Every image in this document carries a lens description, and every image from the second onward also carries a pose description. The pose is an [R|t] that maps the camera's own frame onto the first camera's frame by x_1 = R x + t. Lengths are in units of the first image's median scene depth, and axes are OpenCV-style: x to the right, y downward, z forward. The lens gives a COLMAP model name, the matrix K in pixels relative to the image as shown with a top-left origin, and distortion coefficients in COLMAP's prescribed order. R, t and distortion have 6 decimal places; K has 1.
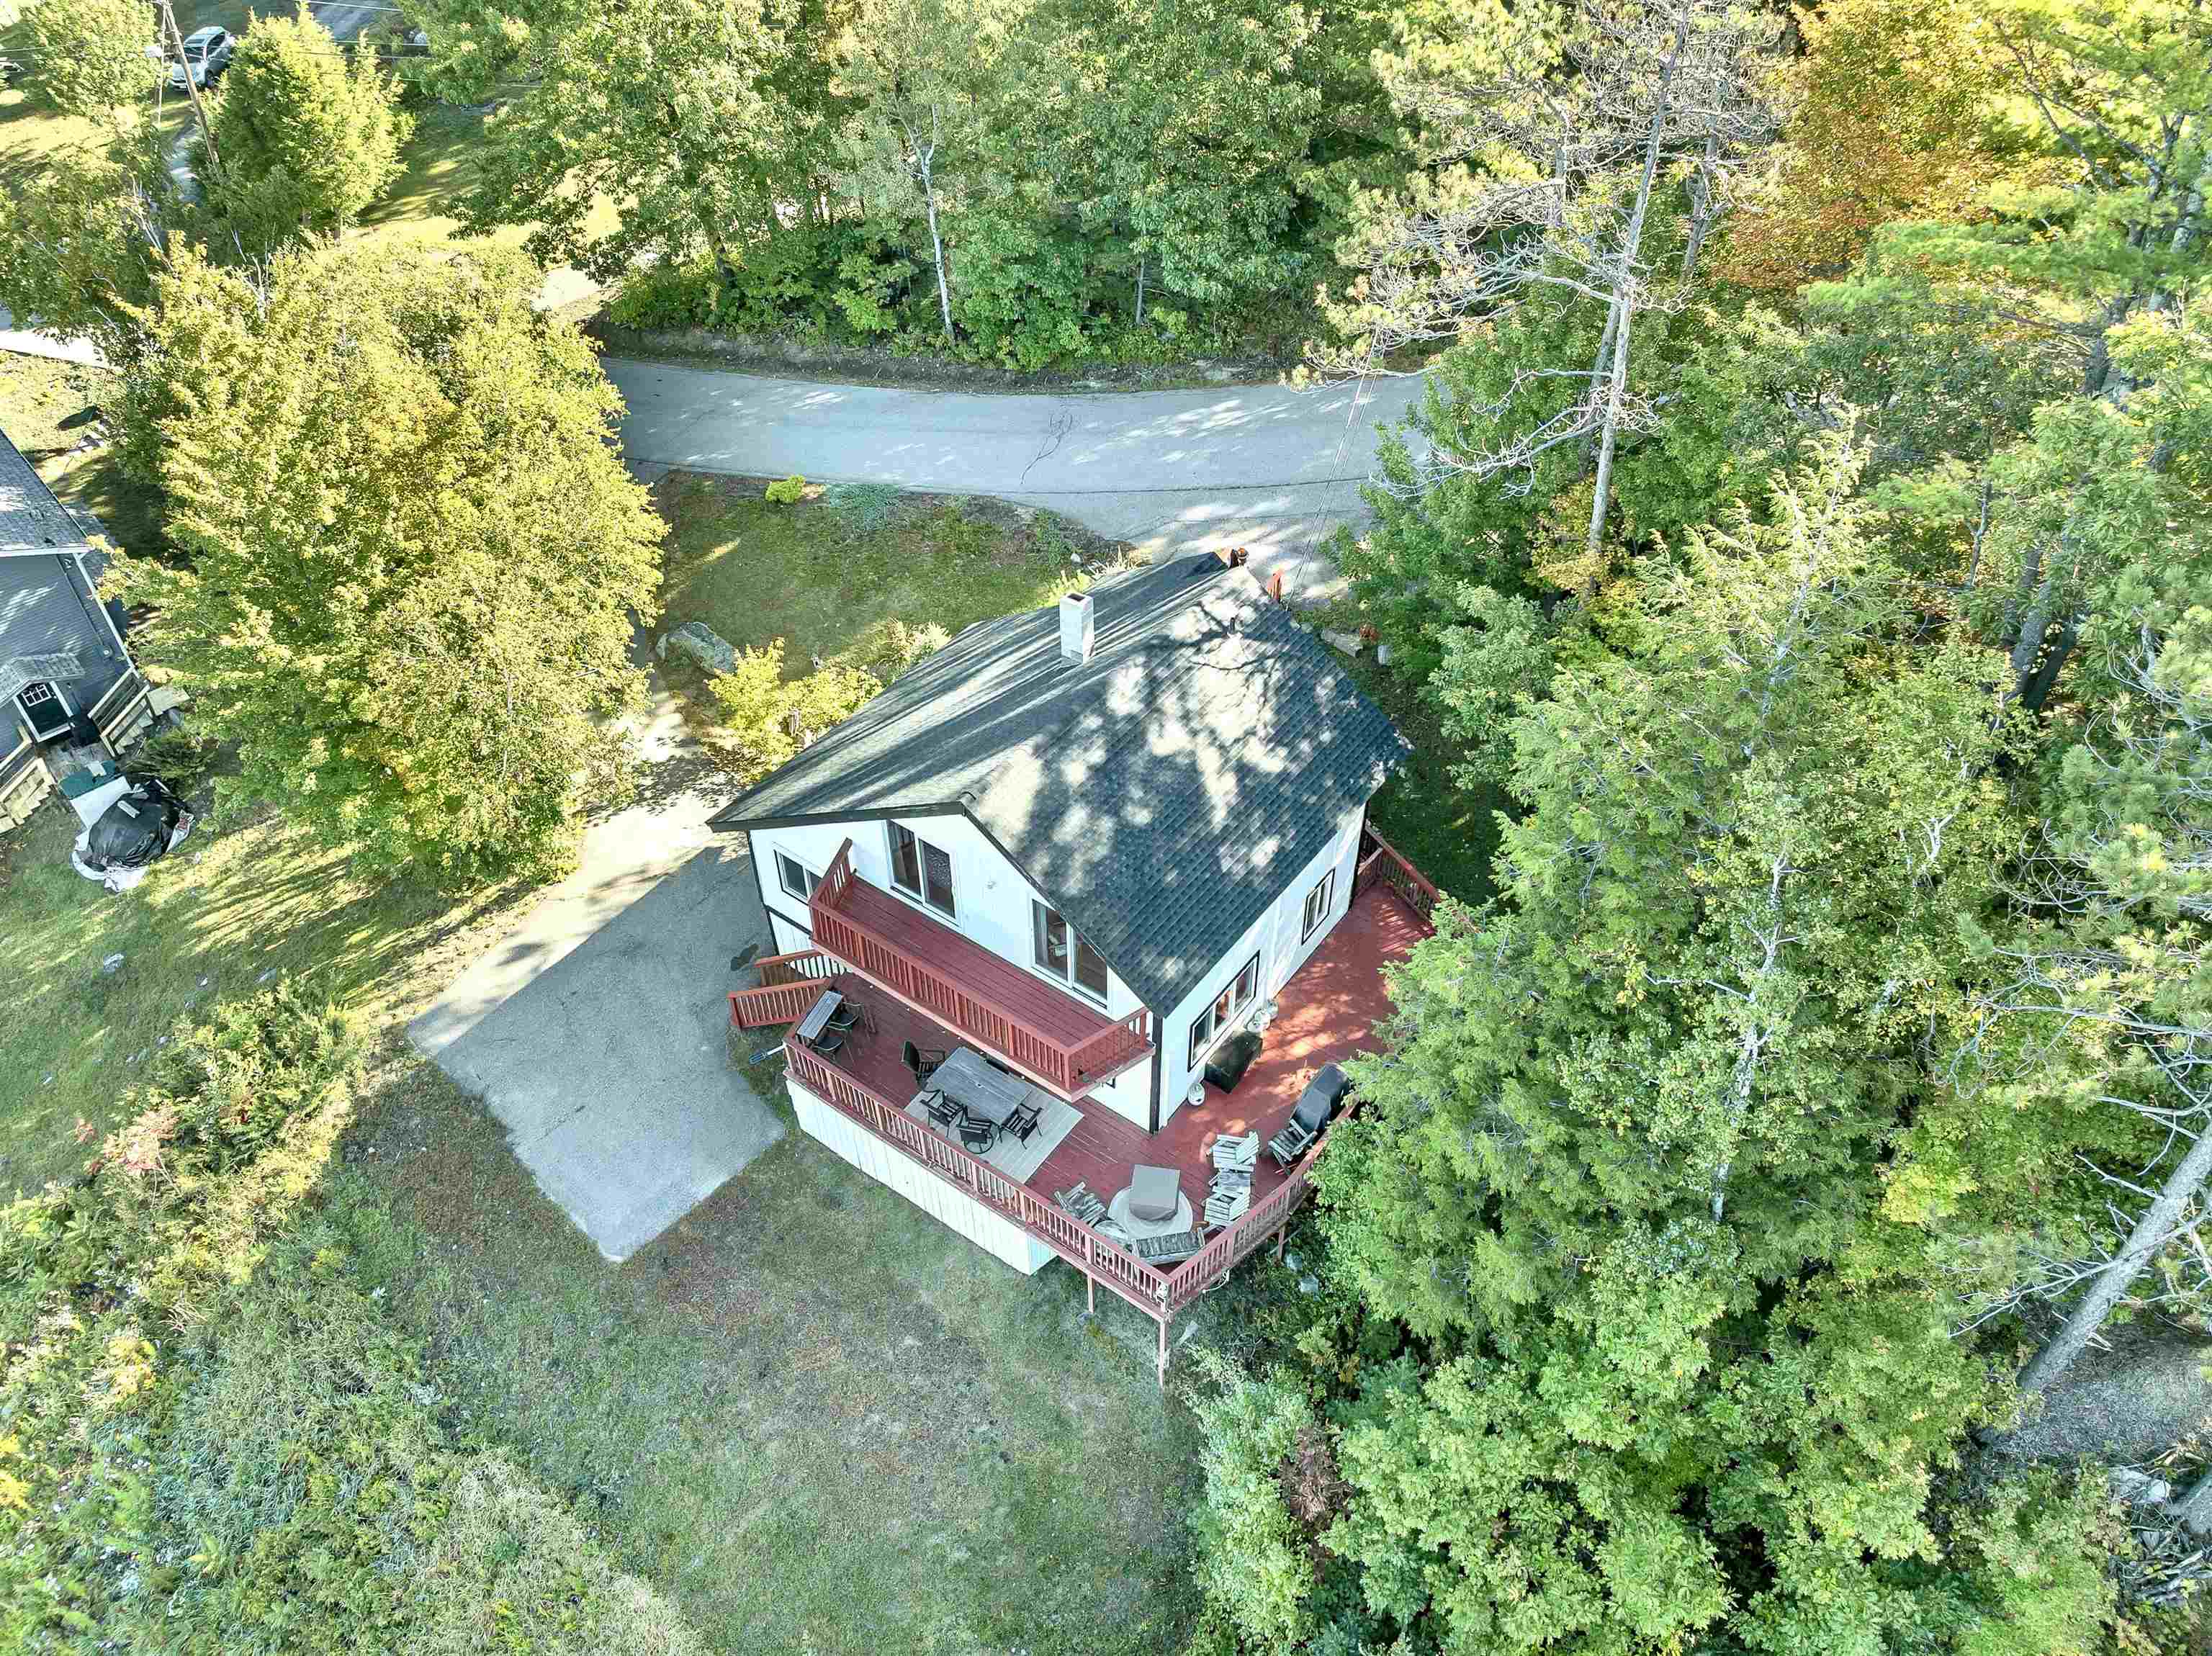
lens RADIAL K [[1615.8, 0, 1106.0], [0, 1615.8, 828.0], [0, 0, 1]] dist [-0.002594, -0.068789]
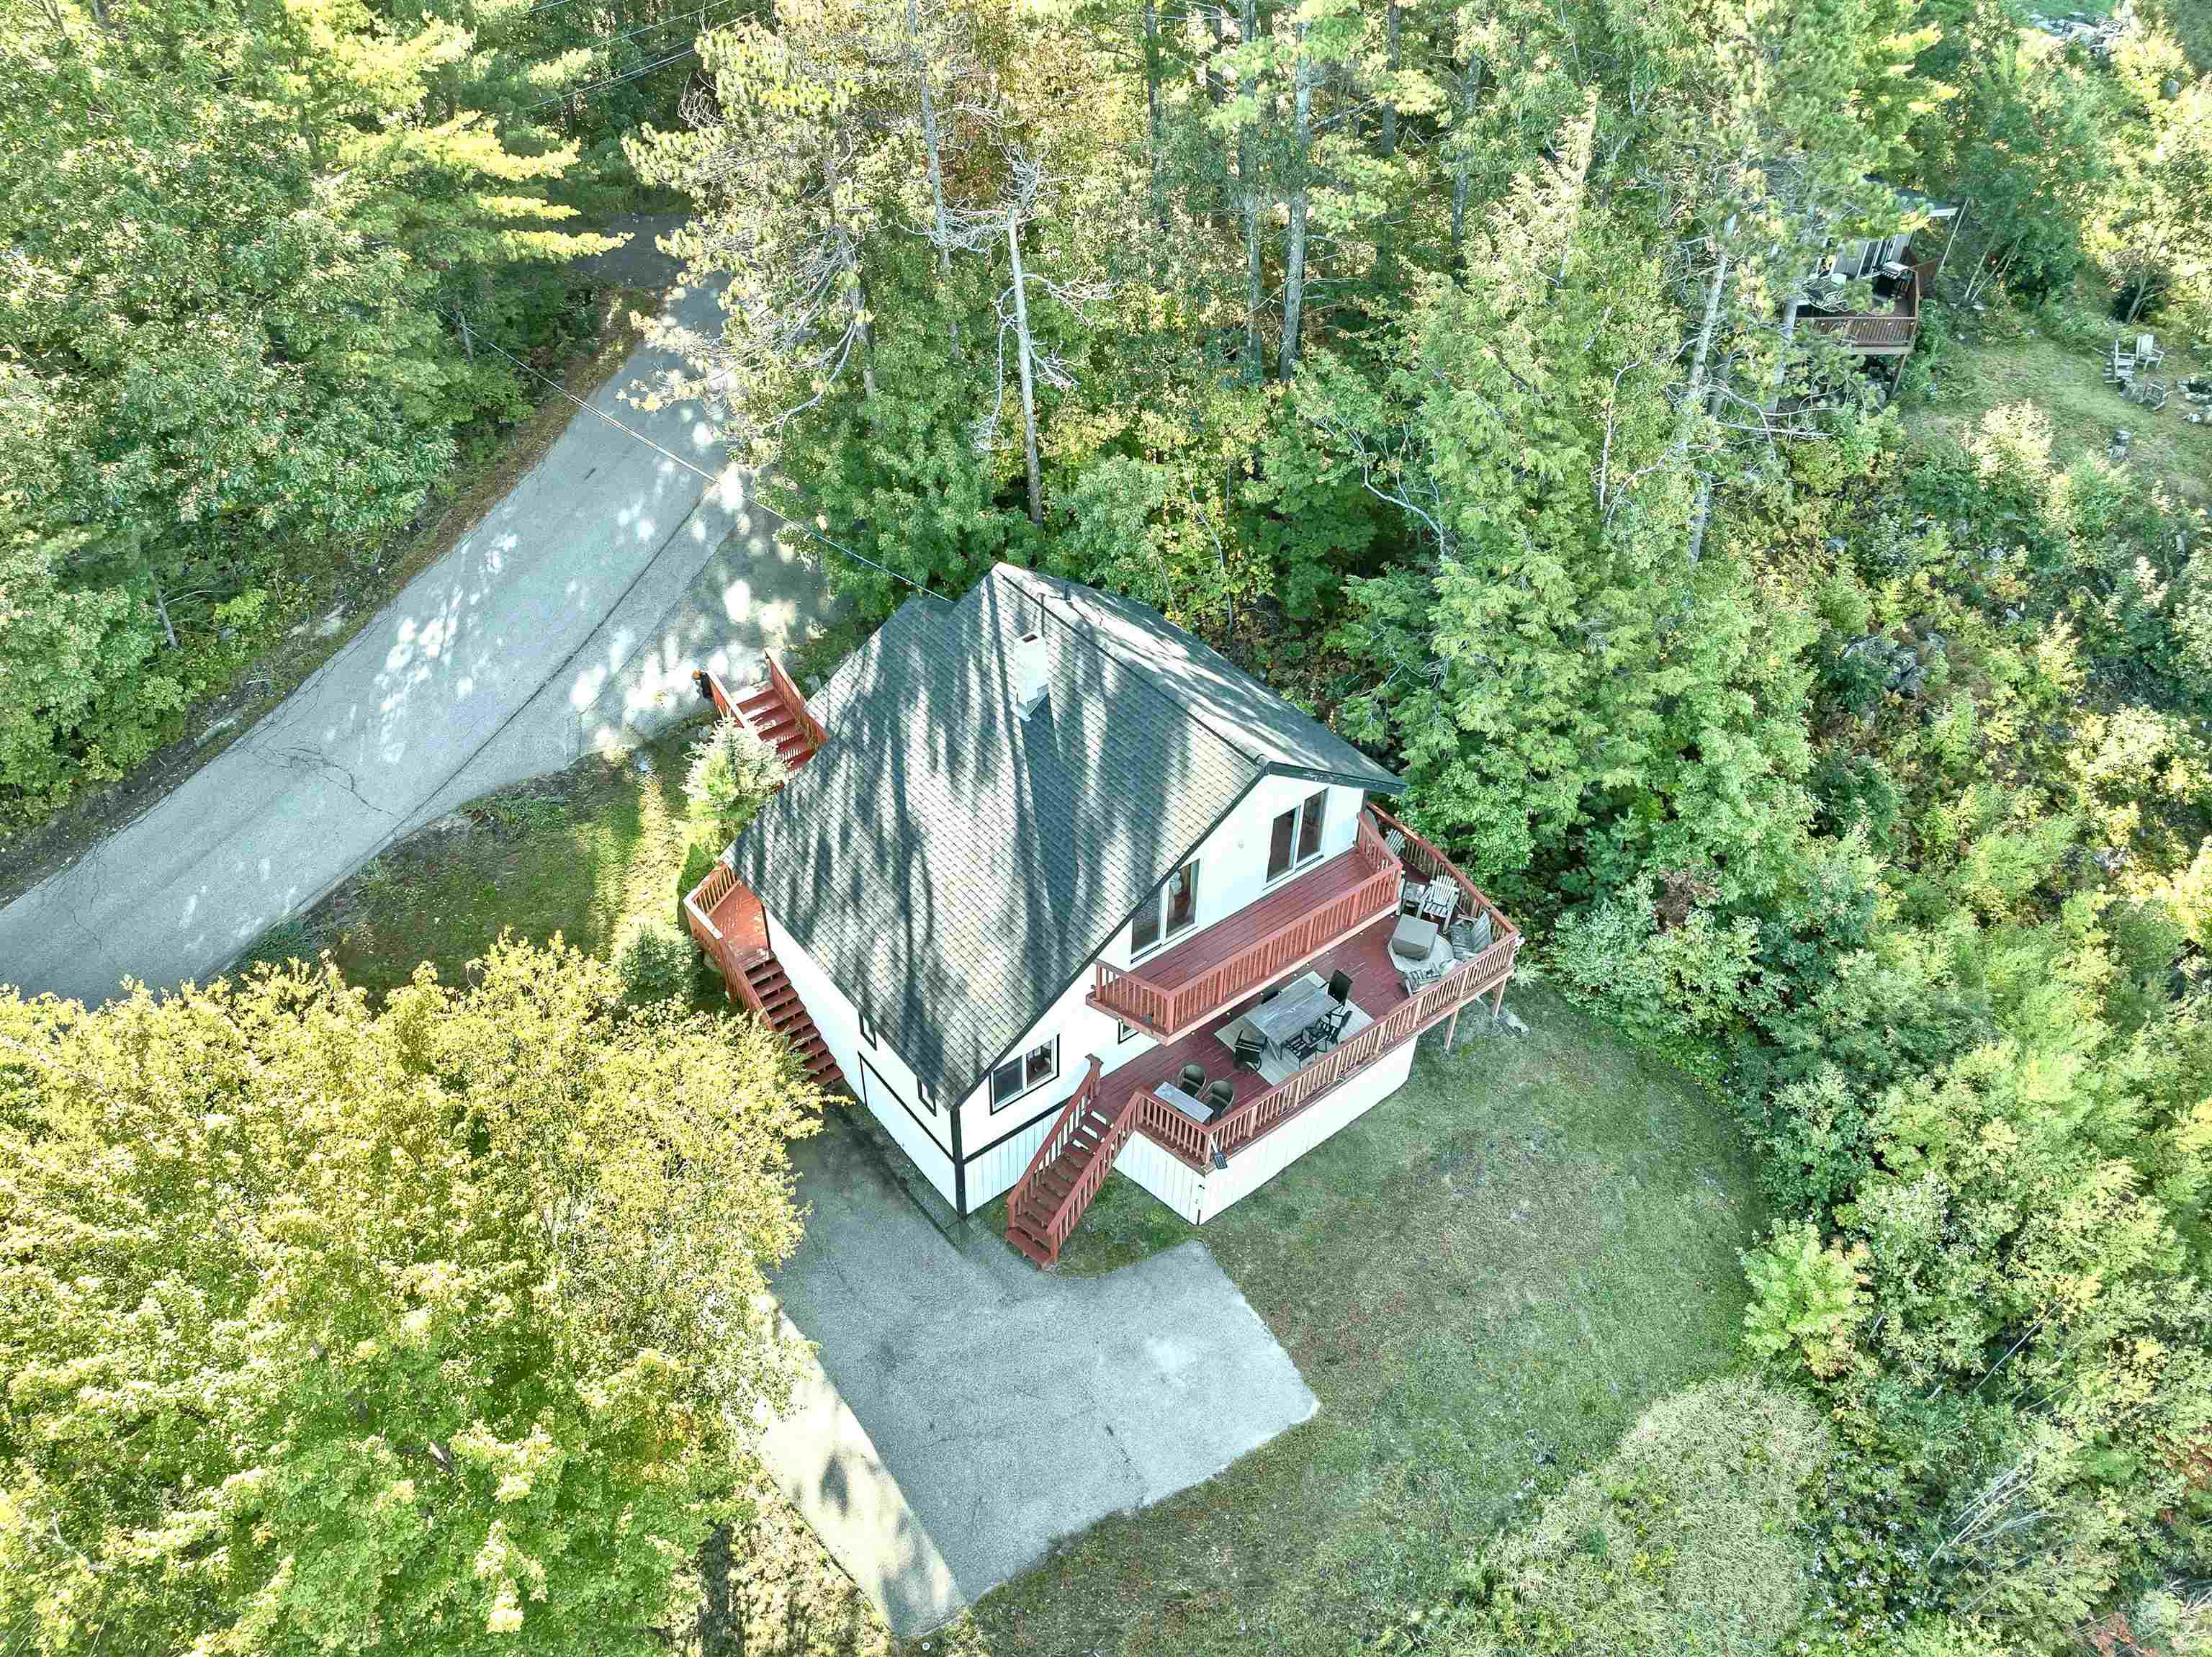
lens RADIAL K [[1615.9, 0, 1106.0], [0, 1615.9, 828.5], [0, 0, 1]] dist [-0.002594, -0.068789]
pose [[0.260316, -0.617935, 0.741884, -0.830810], [0.640918, 0.685264, 0.345886, -0.378083], [-0.722121, 0.385447, 0.574431, 0.403635]]
